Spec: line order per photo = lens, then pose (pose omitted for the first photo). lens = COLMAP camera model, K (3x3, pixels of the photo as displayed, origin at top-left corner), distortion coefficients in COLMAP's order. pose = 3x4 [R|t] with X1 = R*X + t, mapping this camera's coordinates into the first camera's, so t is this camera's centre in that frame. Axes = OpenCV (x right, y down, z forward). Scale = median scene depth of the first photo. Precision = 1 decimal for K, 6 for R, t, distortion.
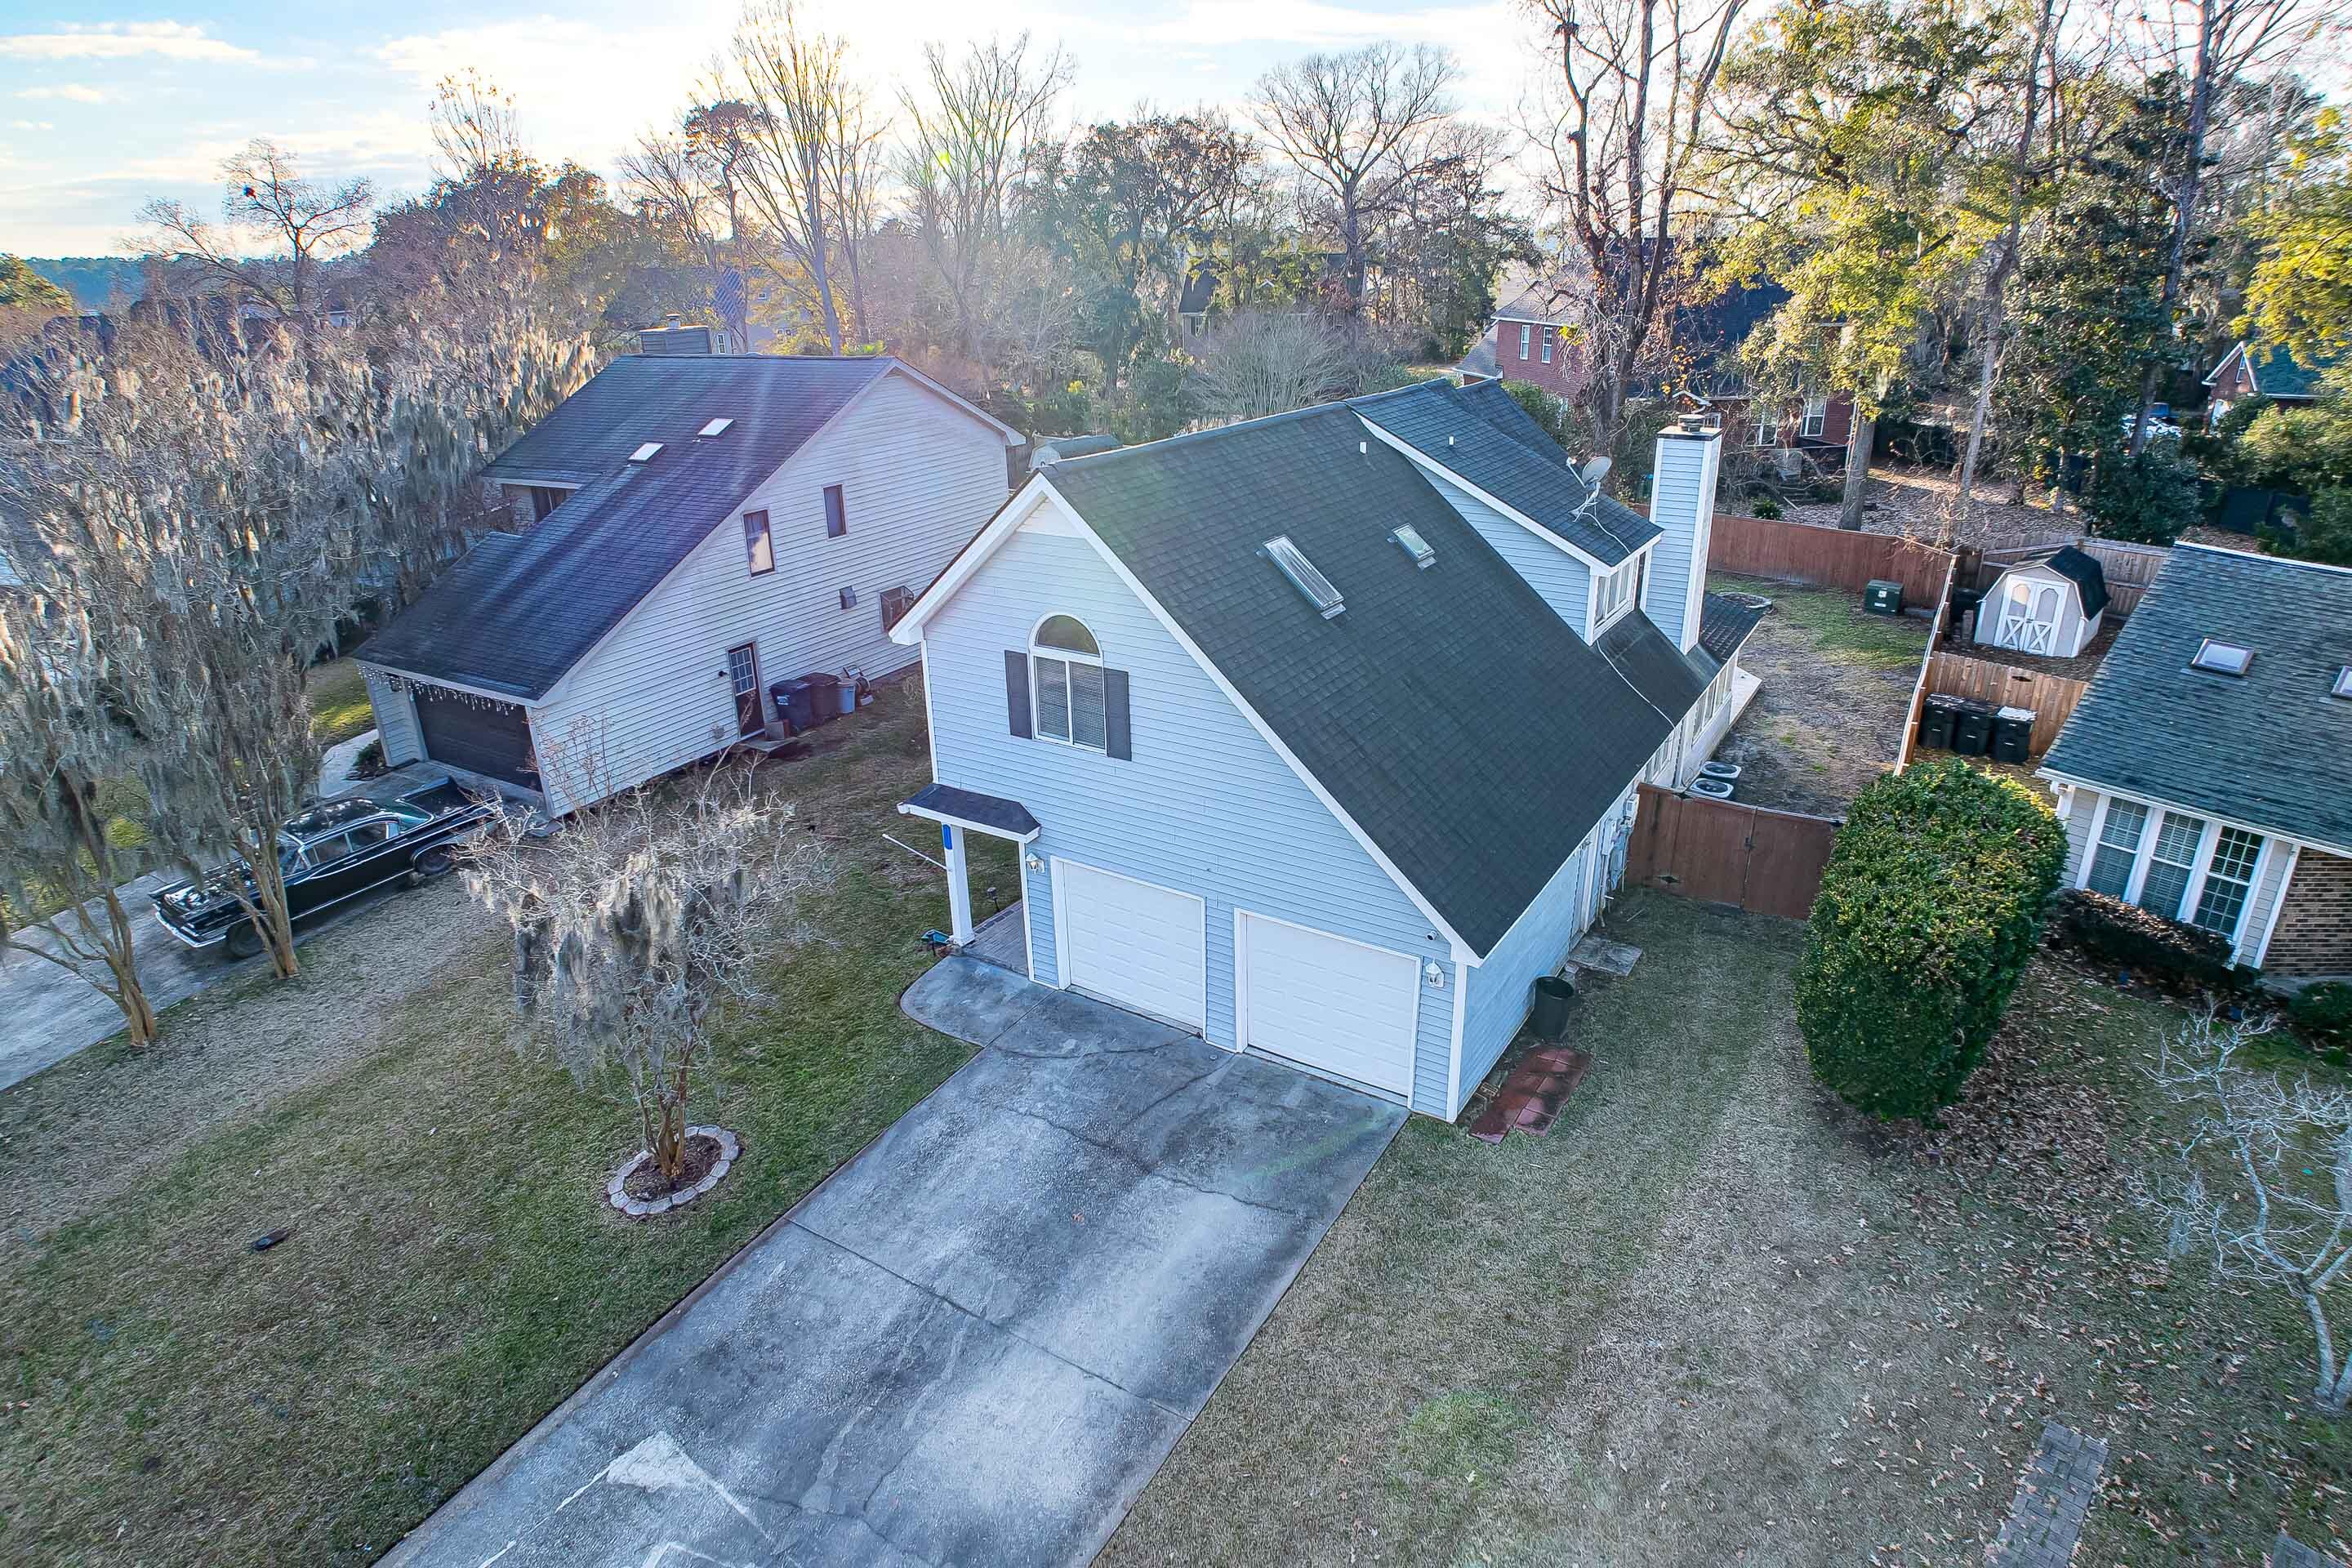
lens RADIAL K [[1291.6, 0, 1165.5], [0, 1291.6, 785.1], [0, 0, 1]] dist [-0.070689, 0.004600]
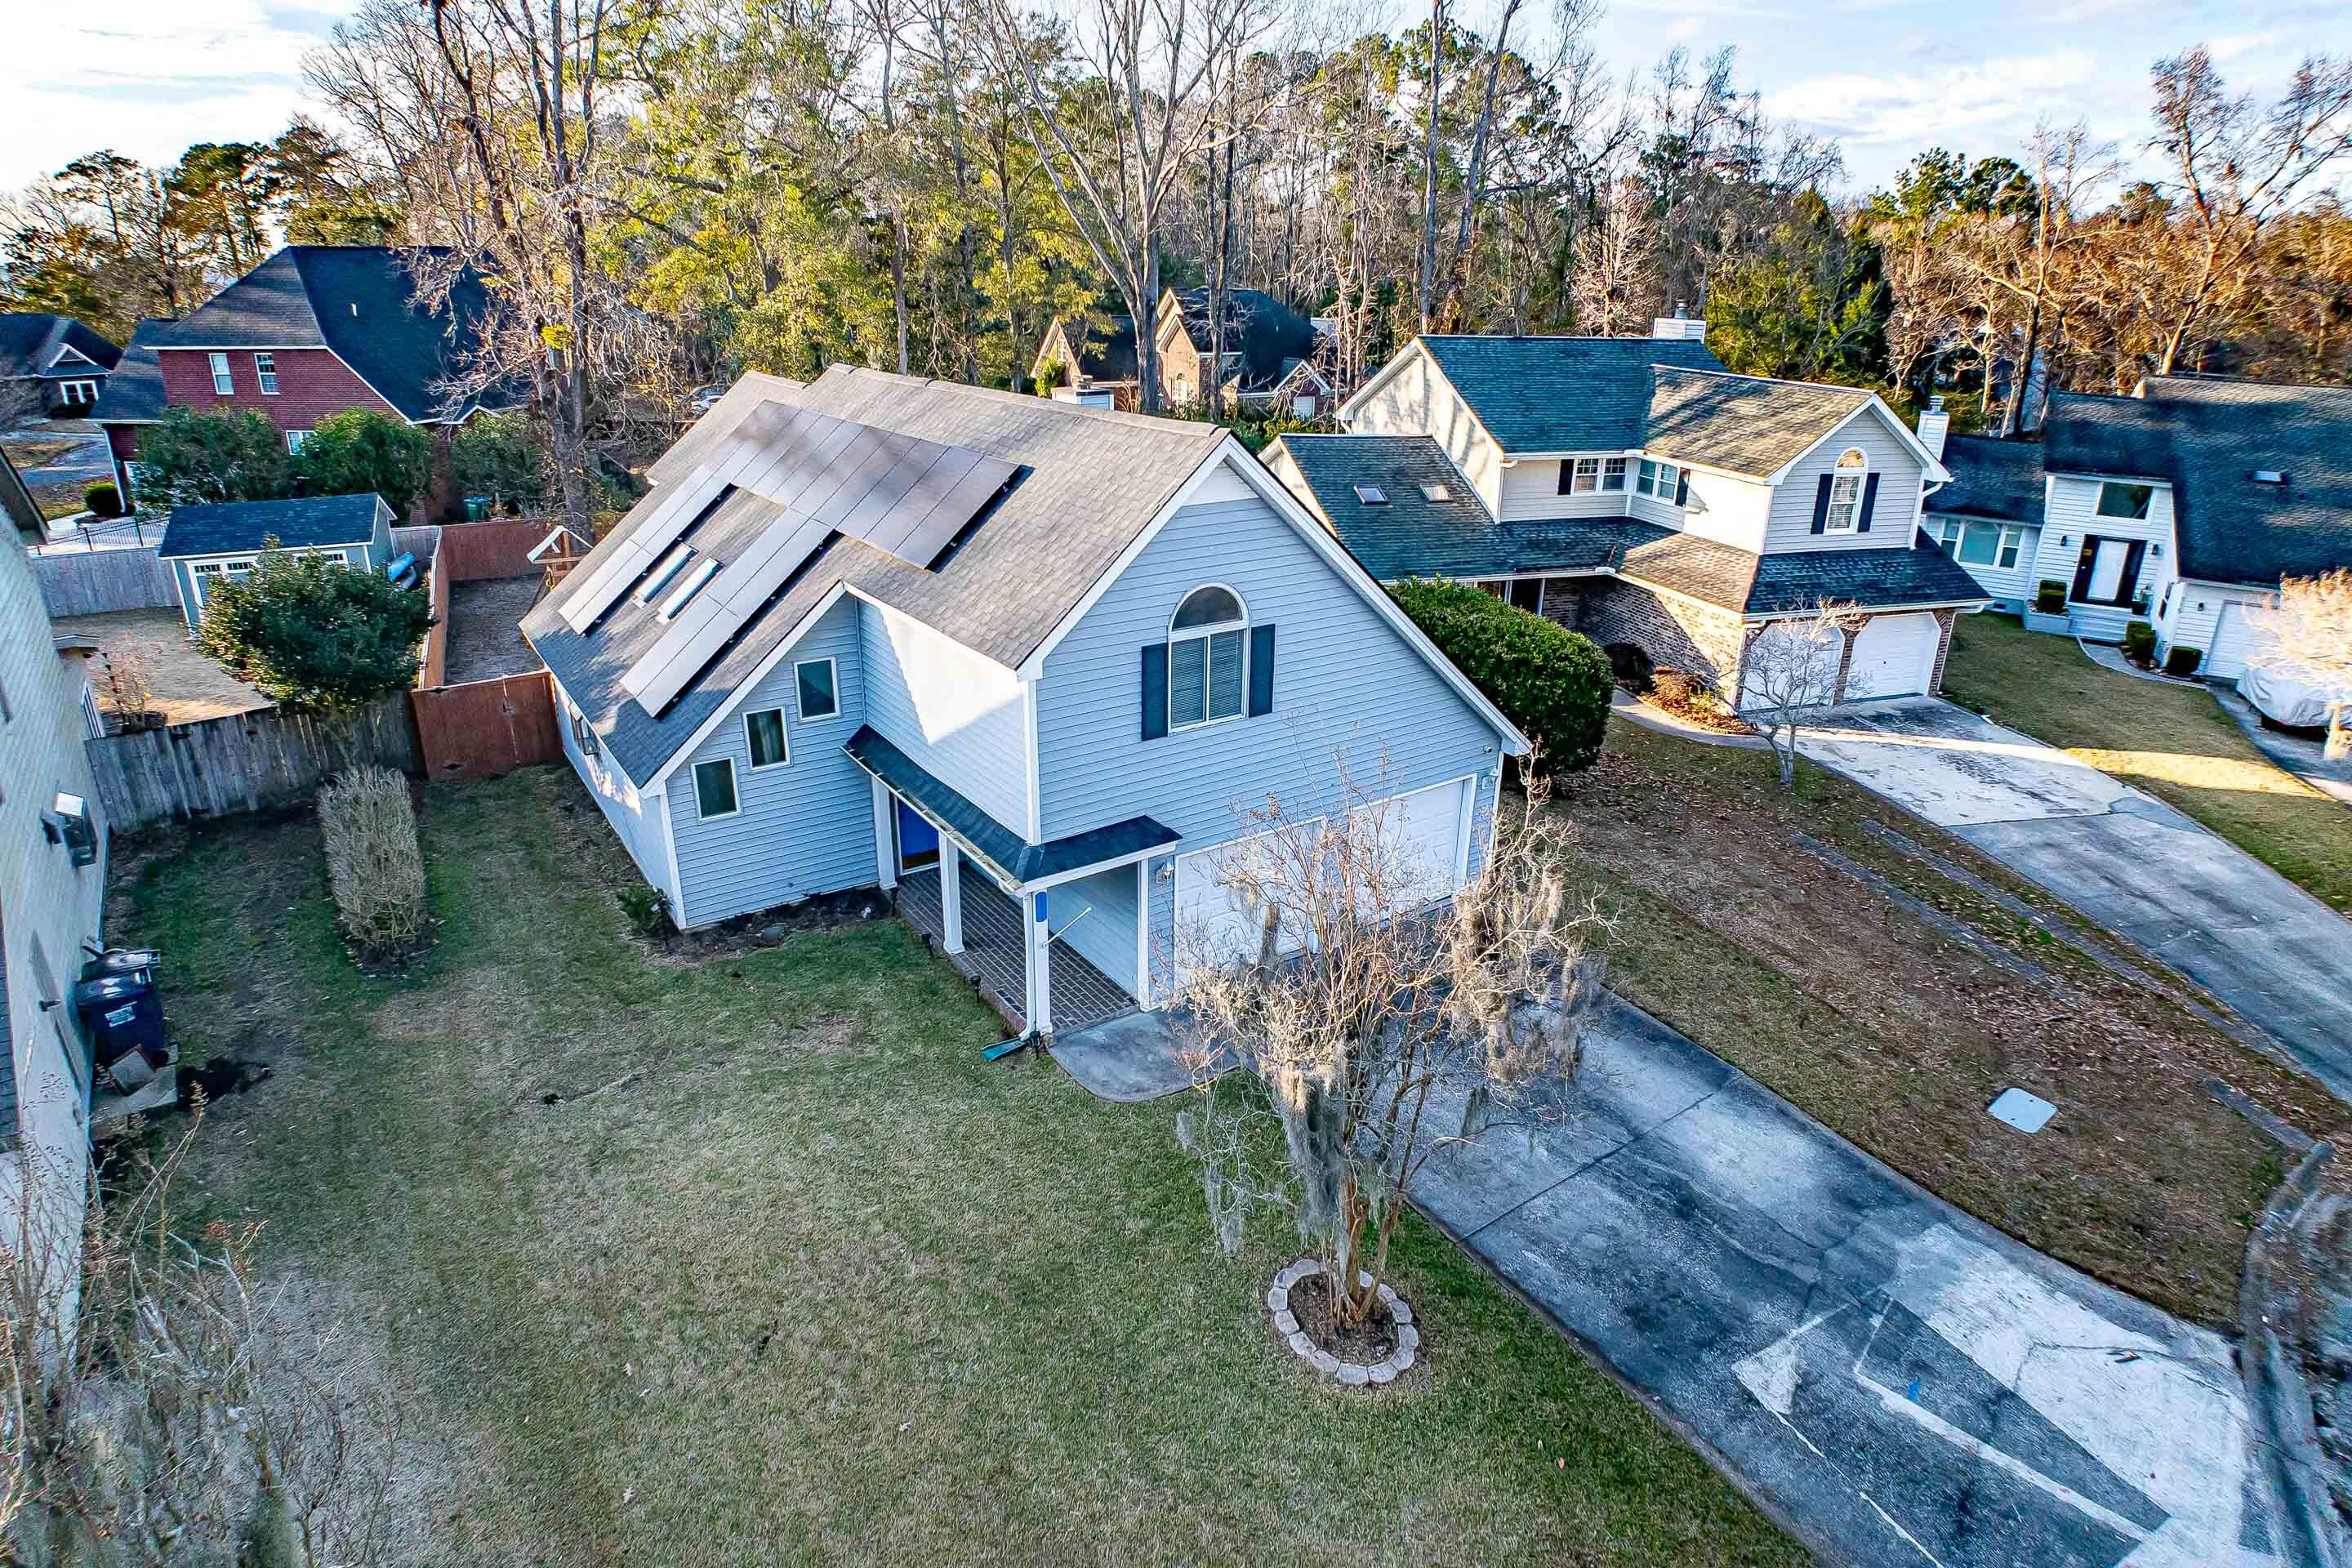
lens RADIAL K [[1291.6, 0, 1183.7], [0, 1291.6, 784.3], [0, 0, 1]] dist [-0.070689, 0.004600]
pose [[0.384884, -0.321413, 0.865193, -0.969486], [0.334548, 0.922240, 0.193780, -0.190171], [-0.860199, 0.214866, 0.462484, 0.613478]]
